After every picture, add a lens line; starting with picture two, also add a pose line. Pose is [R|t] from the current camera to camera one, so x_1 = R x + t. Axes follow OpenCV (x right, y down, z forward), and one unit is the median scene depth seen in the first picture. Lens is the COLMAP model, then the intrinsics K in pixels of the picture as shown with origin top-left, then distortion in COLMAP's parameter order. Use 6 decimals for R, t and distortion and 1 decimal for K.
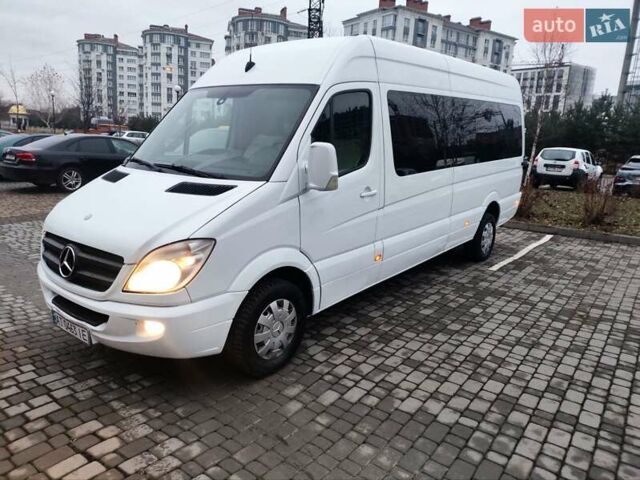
lens RADIAL K [[476.8, 0, 322.1], [0, 476.8, 231.3], [0, 0, 1]] dist [-0.000650, -0.000809]
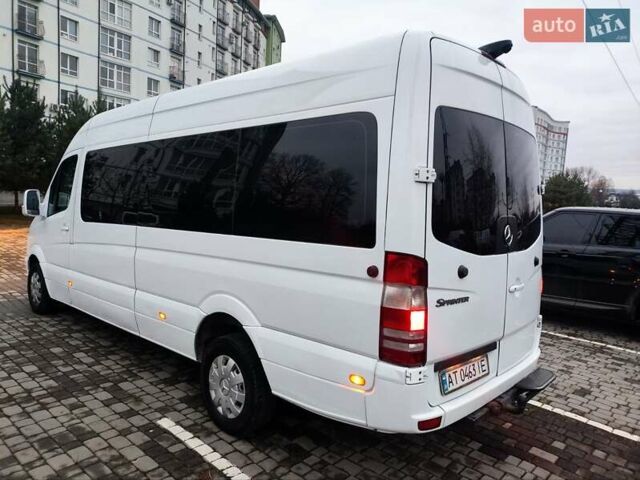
lens RADIAL K [[478.9, 0, 316.2], [0, 478.9, 224.4], [0, 0, 1]] dist [-0.001227, 0.000743]
pose [[-0.094019, 0.016463, -0.995434, 1.374323], [-0.249528, 0.967559, 0.039570, -0.321847], [0.963792, 0.252109, -0.086861, 1.785523]]
